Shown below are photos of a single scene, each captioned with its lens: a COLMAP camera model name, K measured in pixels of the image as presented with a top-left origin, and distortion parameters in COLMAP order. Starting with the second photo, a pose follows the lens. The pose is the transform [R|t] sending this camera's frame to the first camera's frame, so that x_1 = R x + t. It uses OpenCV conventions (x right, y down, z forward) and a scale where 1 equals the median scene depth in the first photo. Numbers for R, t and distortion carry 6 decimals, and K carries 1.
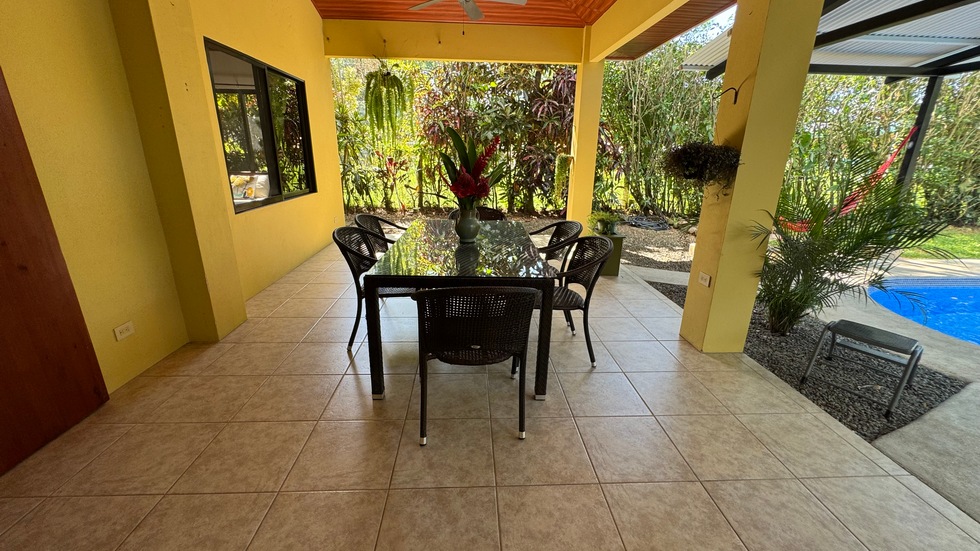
lens RADIAL K [[391.9, 0, 489.4], [0, 391.9, 275.1], [0, 0, 1]] dist [-0.002601, 0.000473]
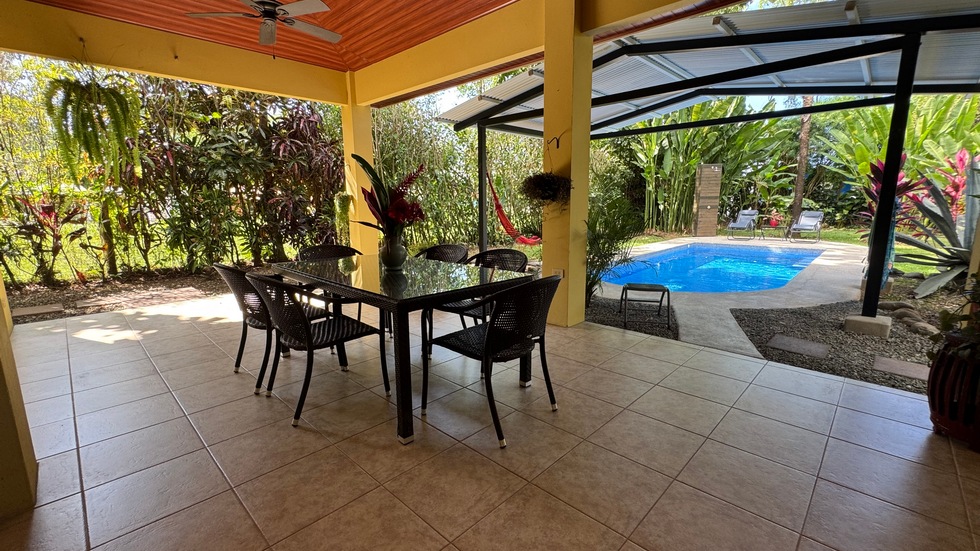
lens RADIAL K [[414.8, 0, 488.5], [0, 414.8, 276.6], [0, 0, 1]] dist [-0.001101, 0.000167]
pose [[0.731574, -0.145592, 0.666035, -0.288531], [0.224975, 0.973762, -0.034253, 0.008922], [-0.643573, 0.174900, 0.745133, 0.046172]]
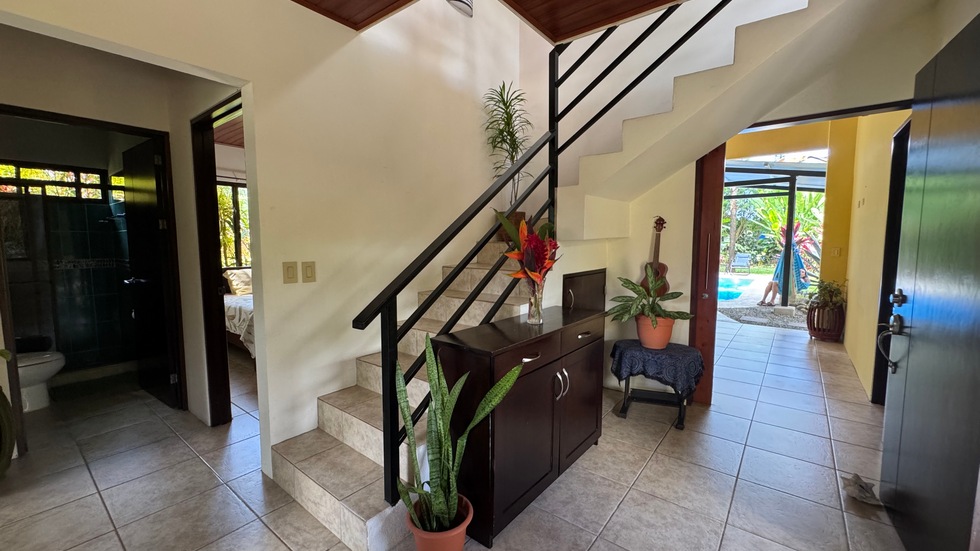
lens RADIAL K [[391.9, 0, 490.7], [0, 391.9, 272.6], [0, 0, 1]] dist [-0.002601, 0.000473]
pose [[0.659451, -0.076430, 0.747852, -1.019265], [0.231839, 0.967005, -0.105606, -0.006537], [-0.715105, 0.243024, 0.655412, -0.020490]]
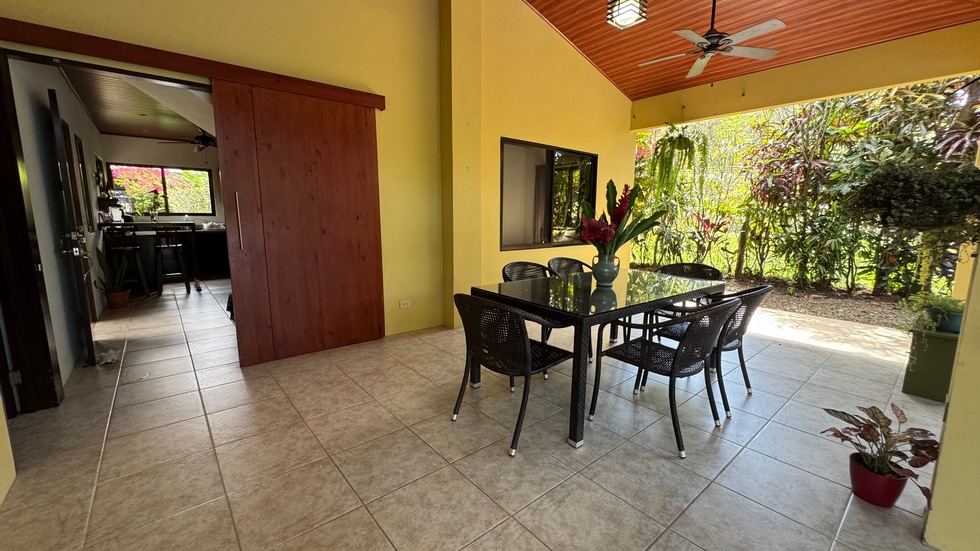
lens RADIAL K [[391.9, 0, 490.8], [0, 391.9, 275.6], [0, 0, 1]] dist [-0.002601, 0.000473]
pose [[0.606712, 0.108894, -0.787428, 0.286511], [-0.235418, 0.970750, -0.047143, 0.003596], [0.759262, 0.213977, 0.614601, 0.071652]]
